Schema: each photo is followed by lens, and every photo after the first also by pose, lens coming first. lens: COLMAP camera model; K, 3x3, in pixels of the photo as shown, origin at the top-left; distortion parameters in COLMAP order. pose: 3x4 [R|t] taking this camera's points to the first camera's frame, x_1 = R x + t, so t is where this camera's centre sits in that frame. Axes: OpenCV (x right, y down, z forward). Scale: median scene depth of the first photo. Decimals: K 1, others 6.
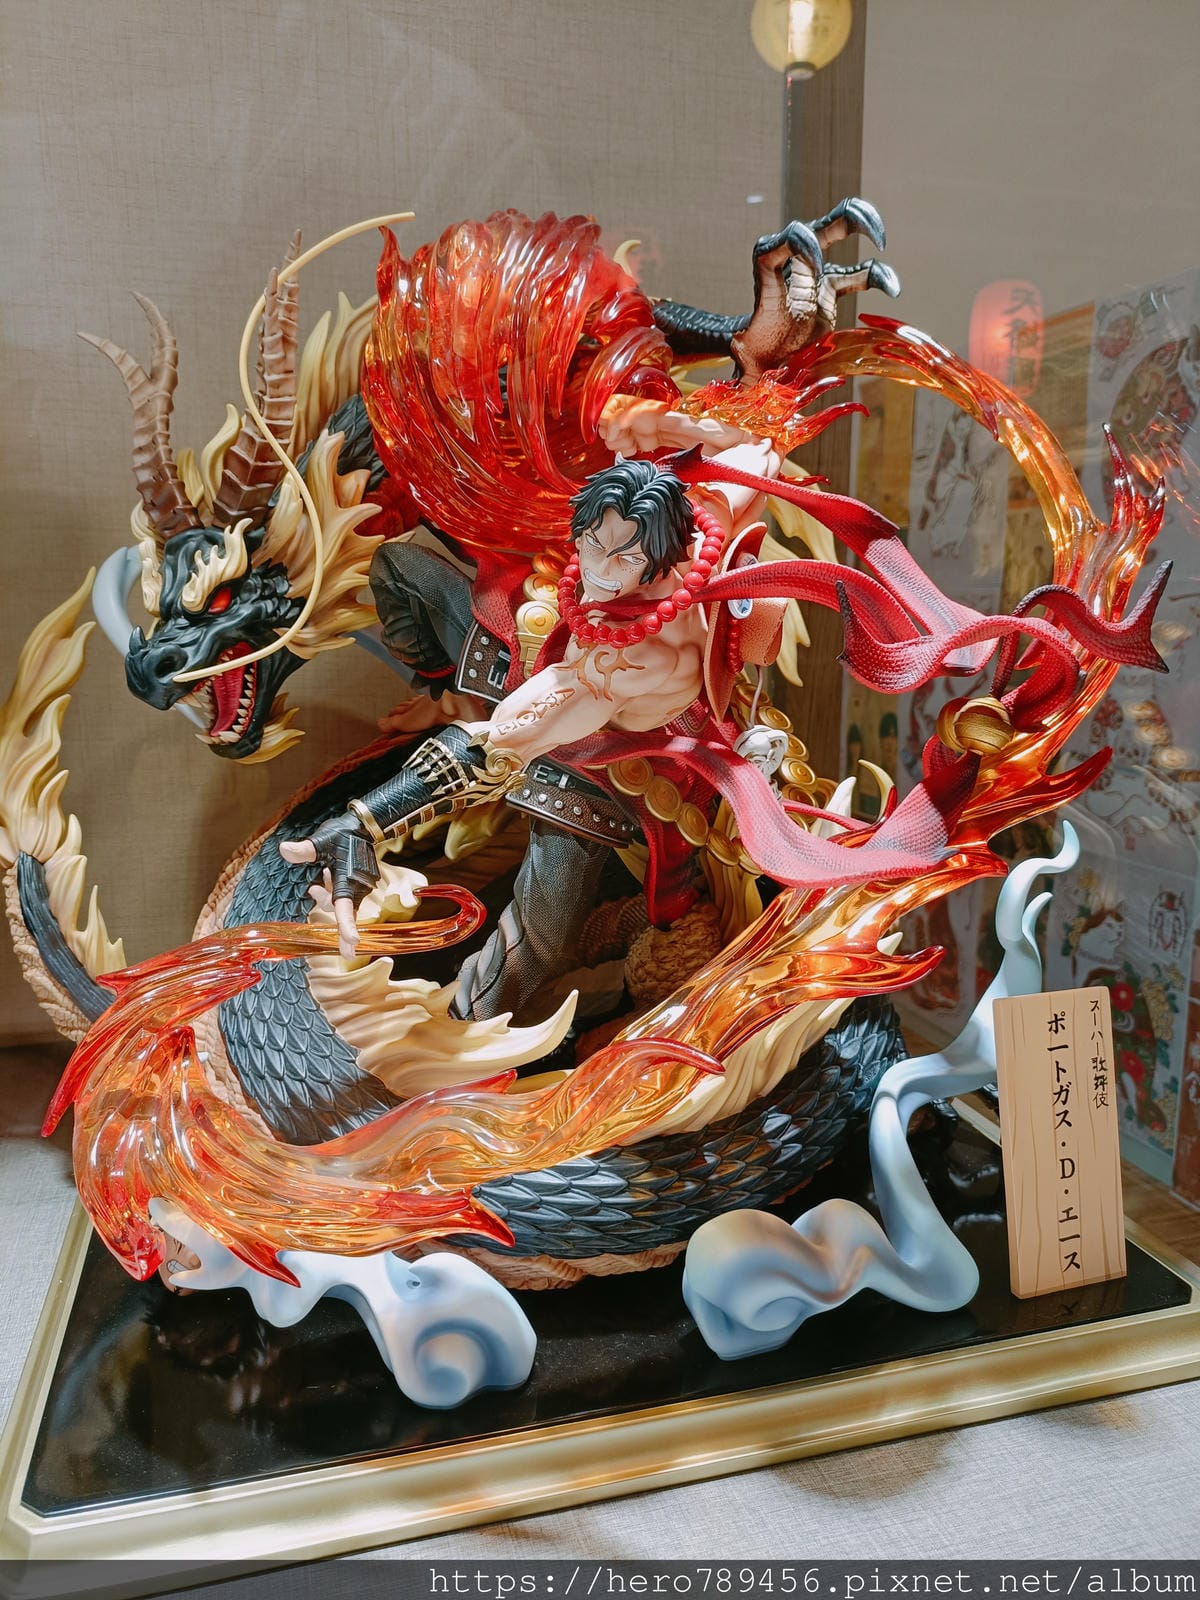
lens RADIAL K [[1147.4, 0, 601.1], [0, 1147.4, 802.3], [0, 0, 1]] dist [0.038306, -0.006602]
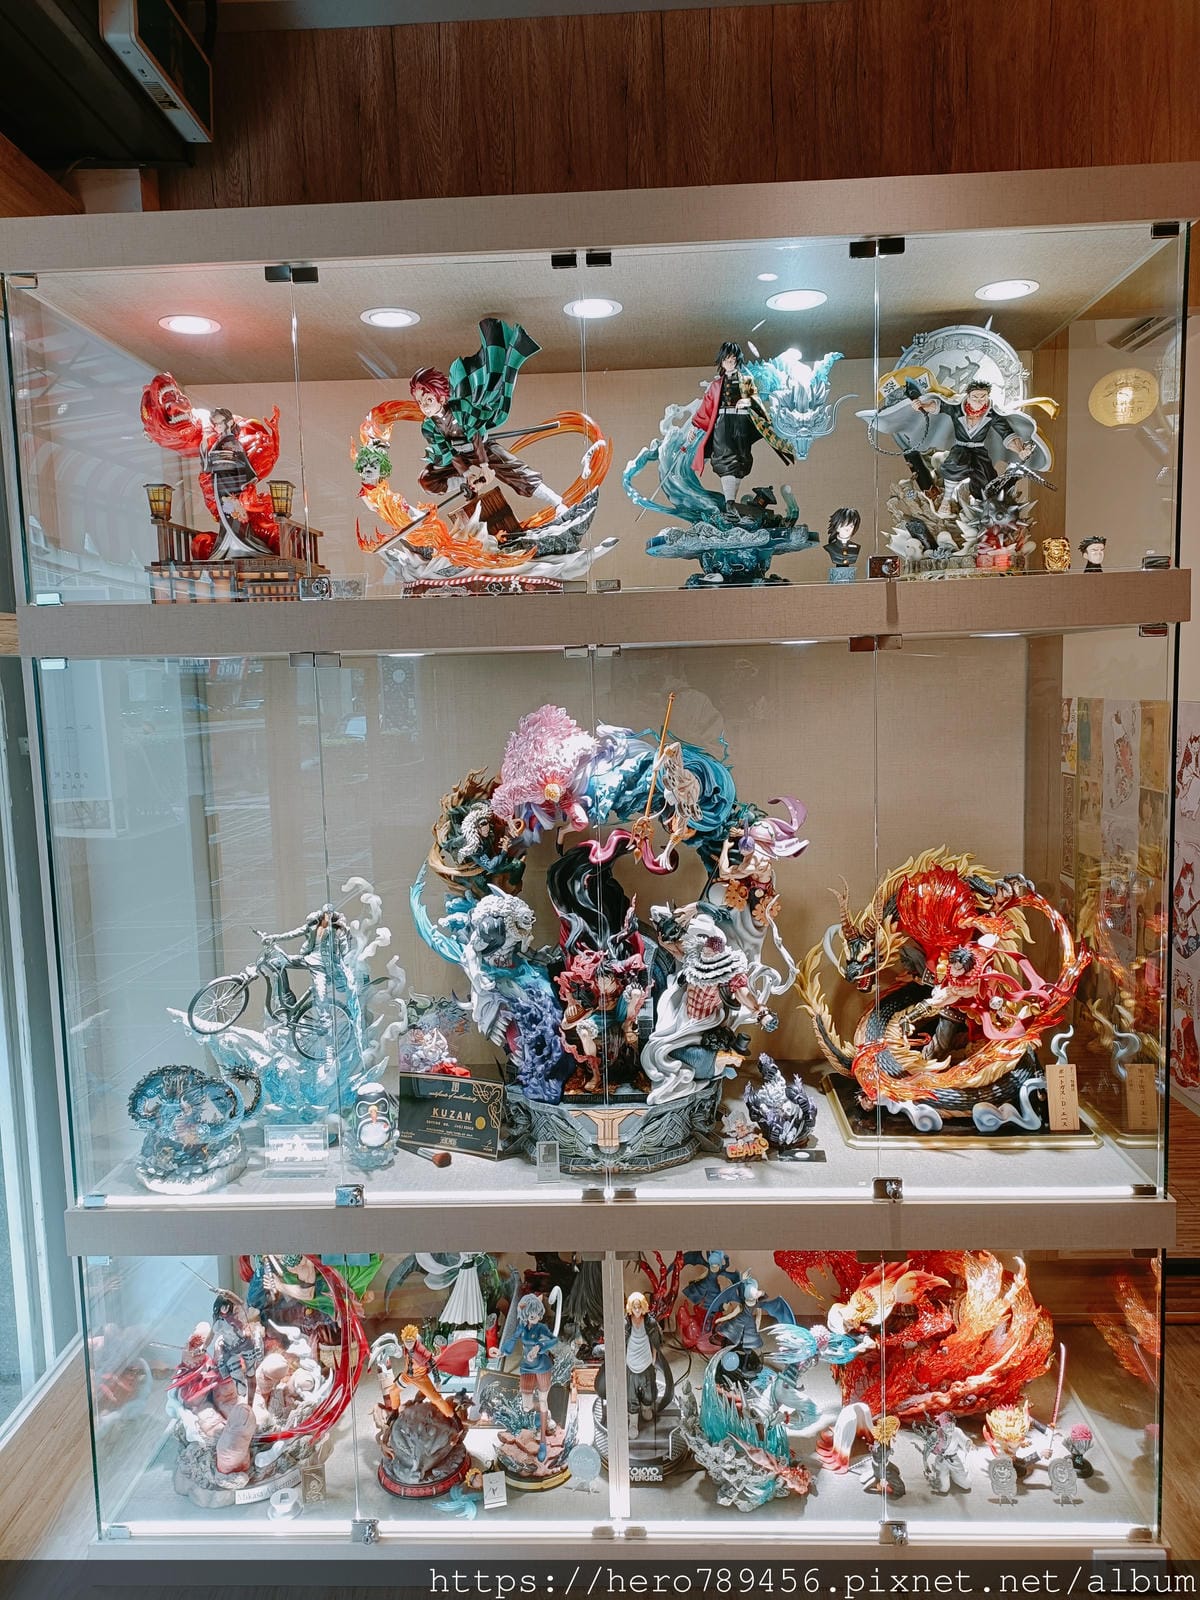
lens RADIAL K [[1147.4, 0, 601.2], [0, 1147.4, 791.2], [0, 0, 1]] dist [0.038306, -0.006602]
pose [[0.946294, 0.001559, -0.323305, 0.152592], [-0.020324, 0.998297, -0.054673, -0.642500], [0.322669, 0.058307, 0.944714, -4.061770]]
